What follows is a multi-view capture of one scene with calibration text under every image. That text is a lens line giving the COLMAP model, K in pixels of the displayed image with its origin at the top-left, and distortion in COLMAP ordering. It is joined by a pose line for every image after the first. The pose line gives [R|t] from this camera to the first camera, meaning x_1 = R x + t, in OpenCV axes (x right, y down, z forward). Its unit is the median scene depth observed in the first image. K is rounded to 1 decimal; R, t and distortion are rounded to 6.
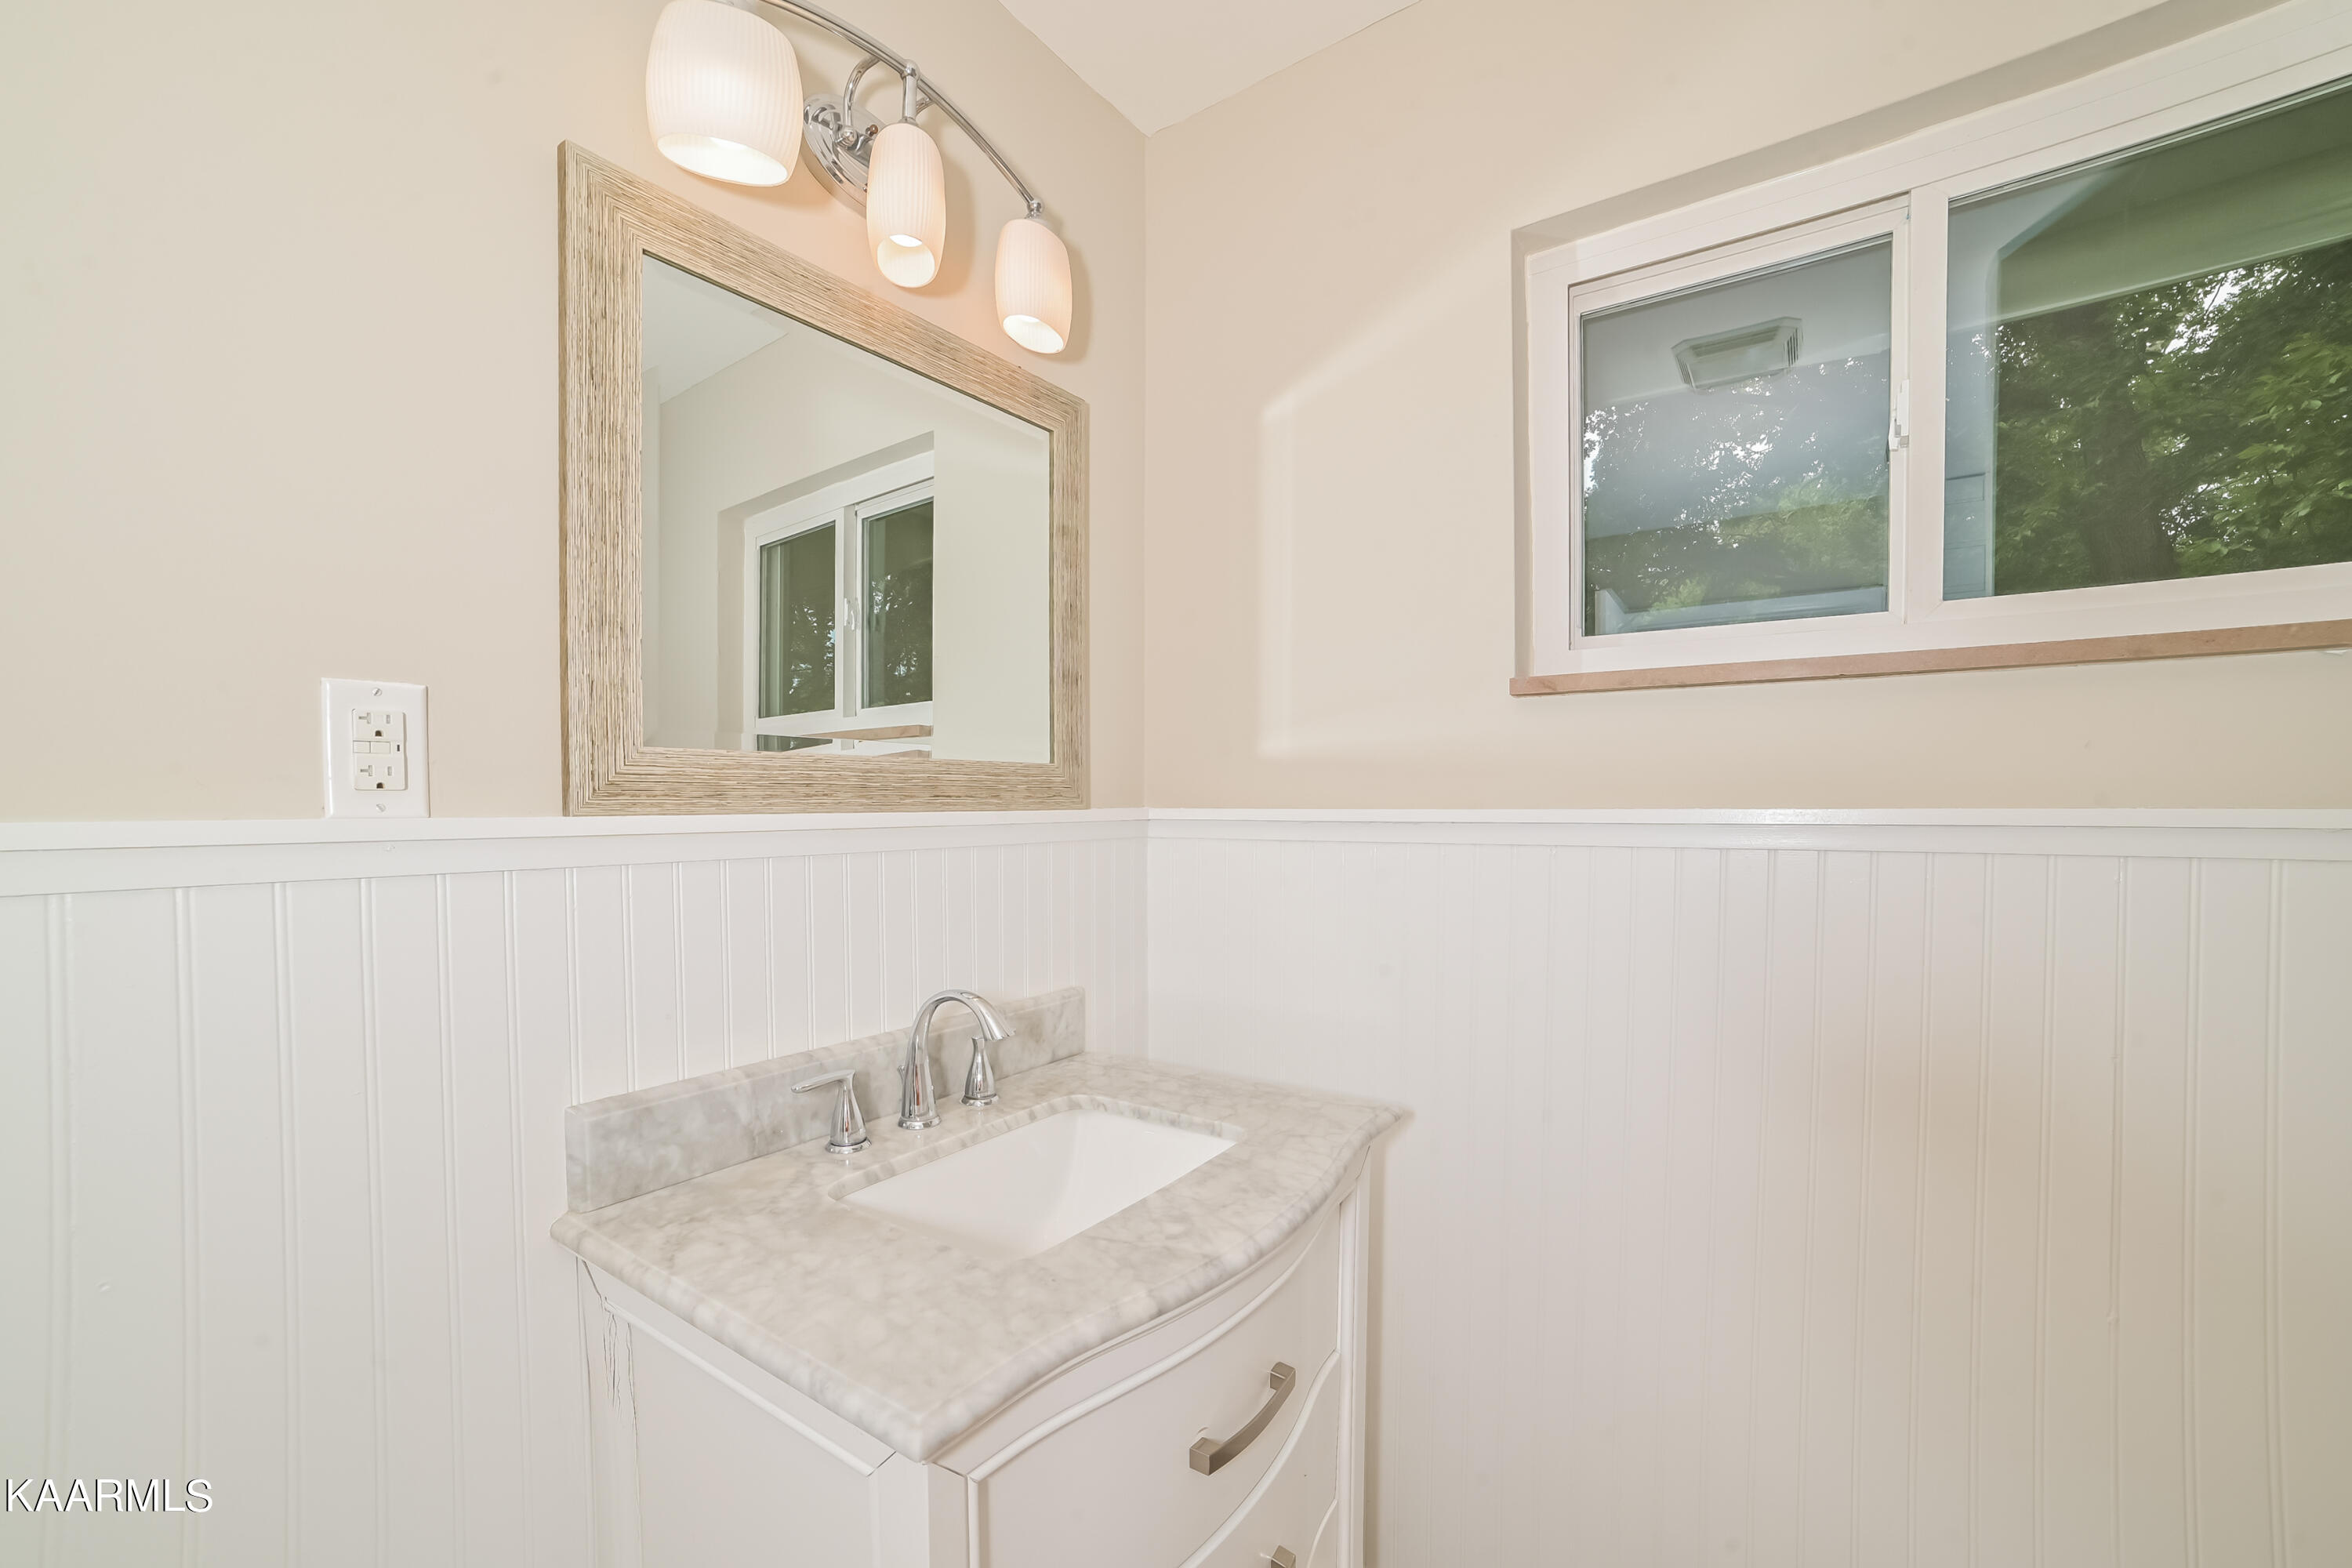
lens RADIAL K [[950.4, 0, 1188.7], [0, 950.4, 799.5], [0, 0, 1]] dist [-0.079245, 0.028091]
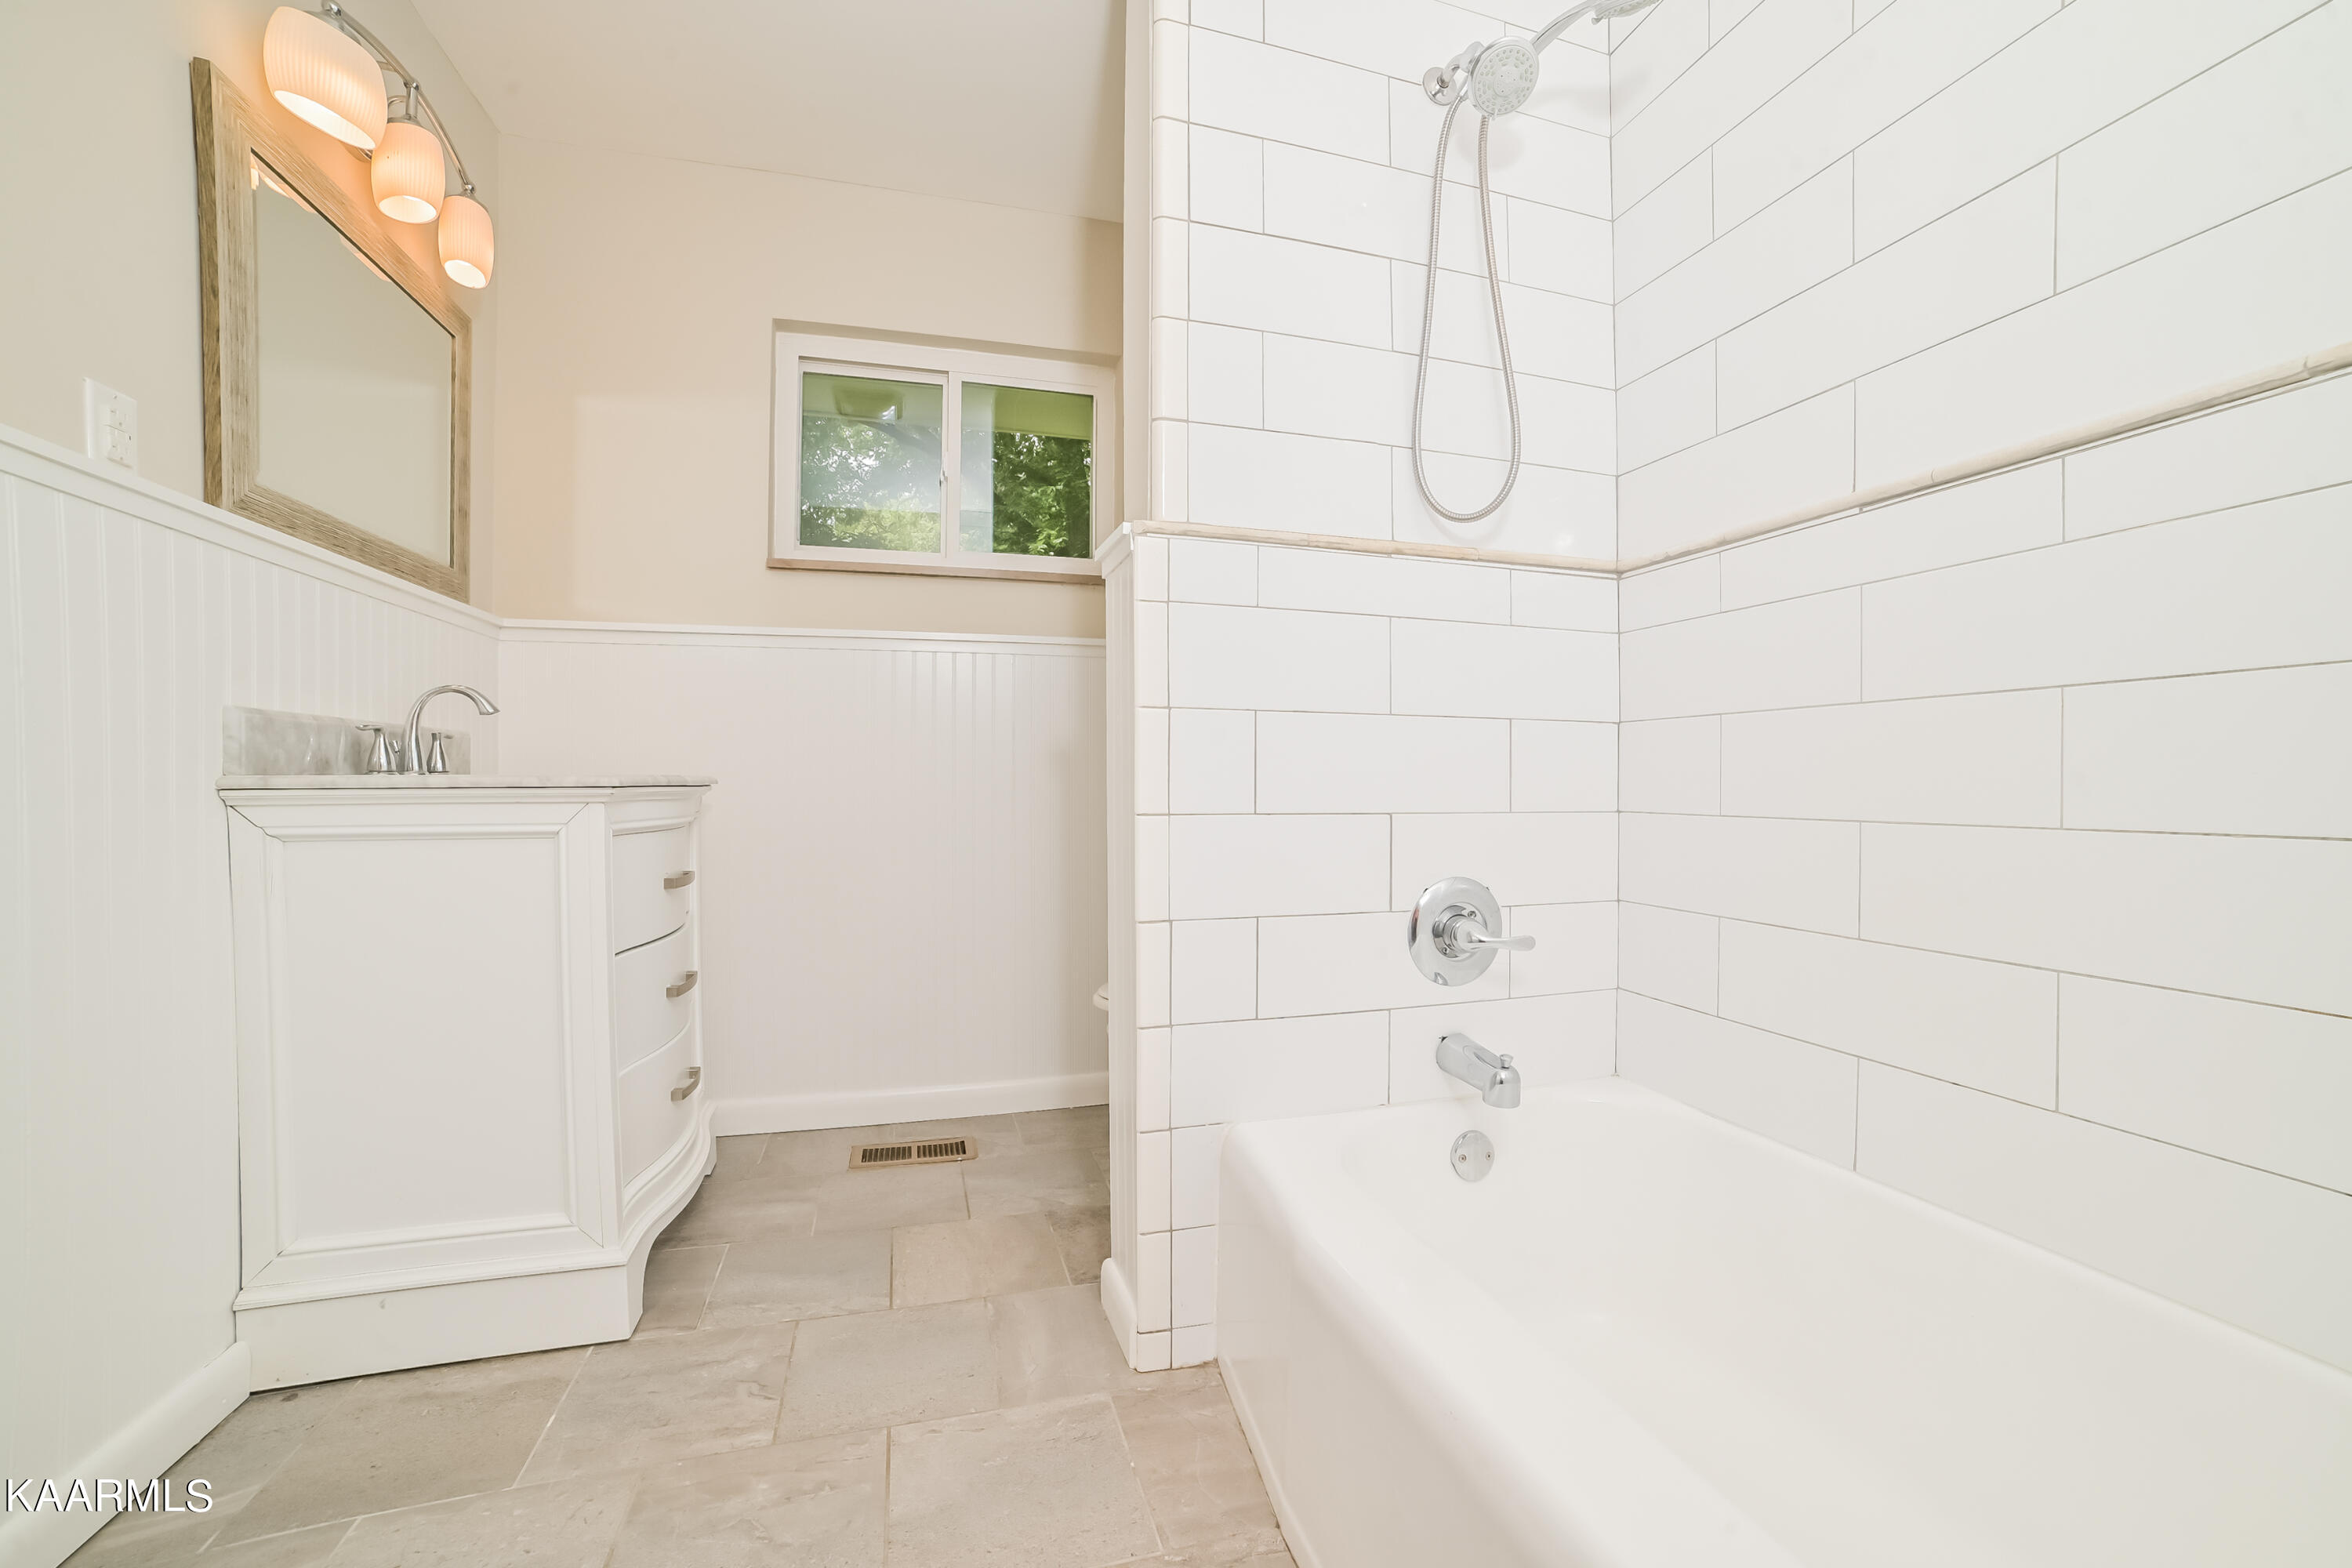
lens RADIAL K [[950.4, 0, 1188.7], [0, 950.4, 799.5], [0, 0, 1]] dist [-0.079245, 0.028091]
pose [[0.631470, -0.020407, 0.775132, -0.580889], [0.009413, 0.999782, 0.018653, 0.335540], [-0.775343, -0.004483, 0.631524, -0.838199]]
